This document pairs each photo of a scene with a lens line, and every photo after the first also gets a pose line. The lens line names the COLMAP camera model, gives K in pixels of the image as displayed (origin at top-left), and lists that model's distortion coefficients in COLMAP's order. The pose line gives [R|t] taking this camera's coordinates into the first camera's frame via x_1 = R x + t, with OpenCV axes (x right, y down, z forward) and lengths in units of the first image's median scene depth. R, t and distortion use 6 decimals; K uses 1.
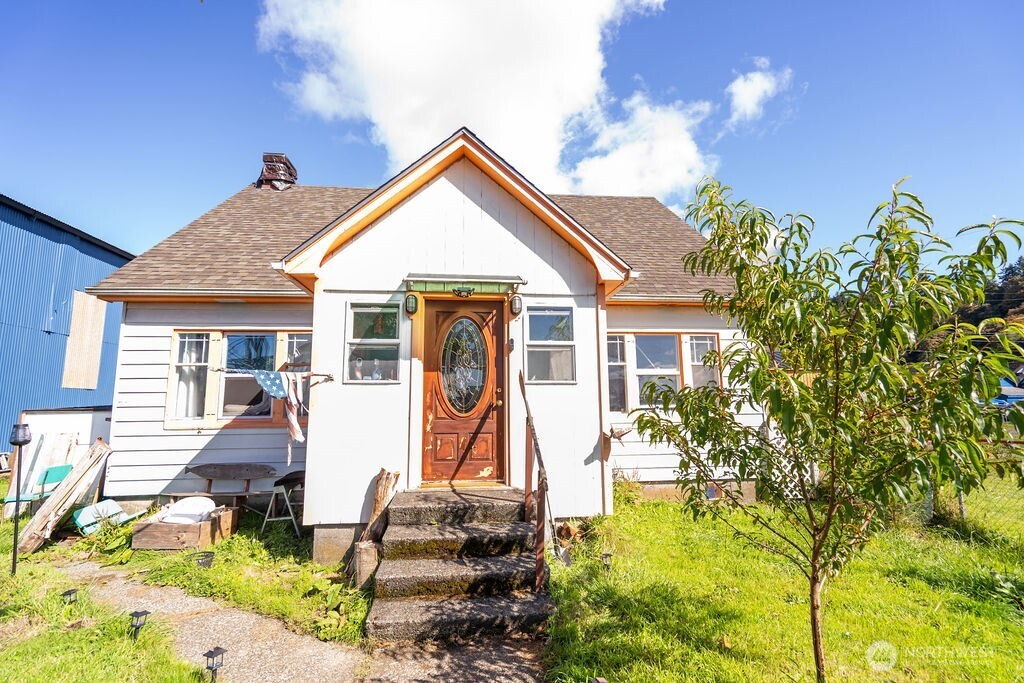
lens RADIAL K [[476.4, 0, 512.0], [0, 476.4, 341.5], [0, 0, 1]] dist [-0.003669, -0.000545]
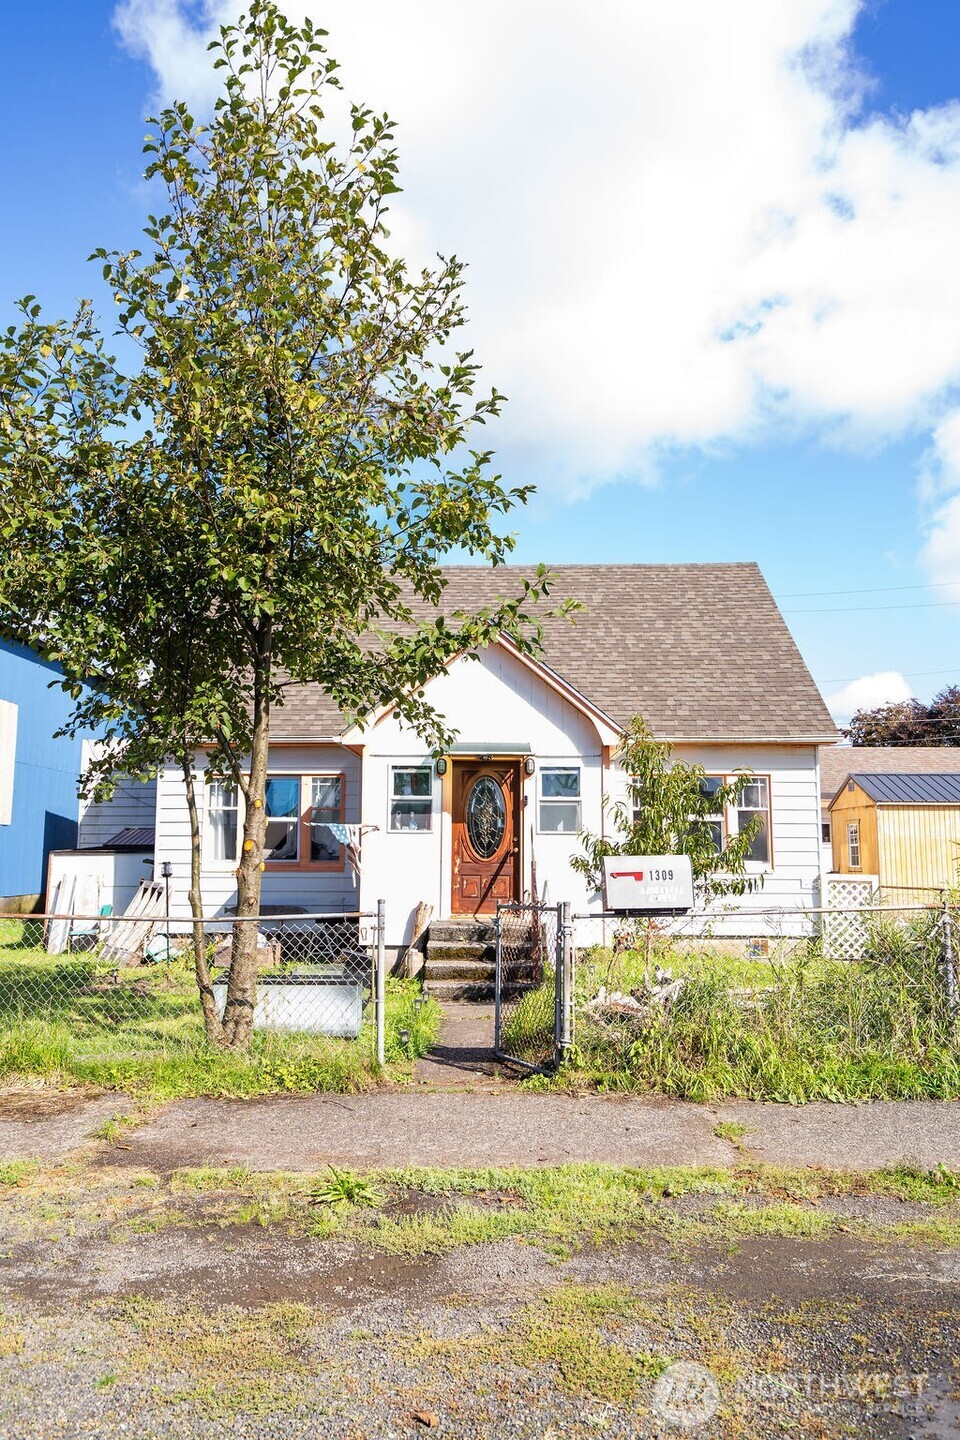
lens RADIAL K [[1050.0, 0, 480.0], [0, 1050.0, 720.0], [0, 0, 1]] dist [0.002481, -0.000235]
pose [[0.992552, -0.002982, -0.121783, 0.204251], [0.004071, 0.999954, 0.008690, -0.216474], [0.121752, -0.009121, 0.992519, -1.592279]]
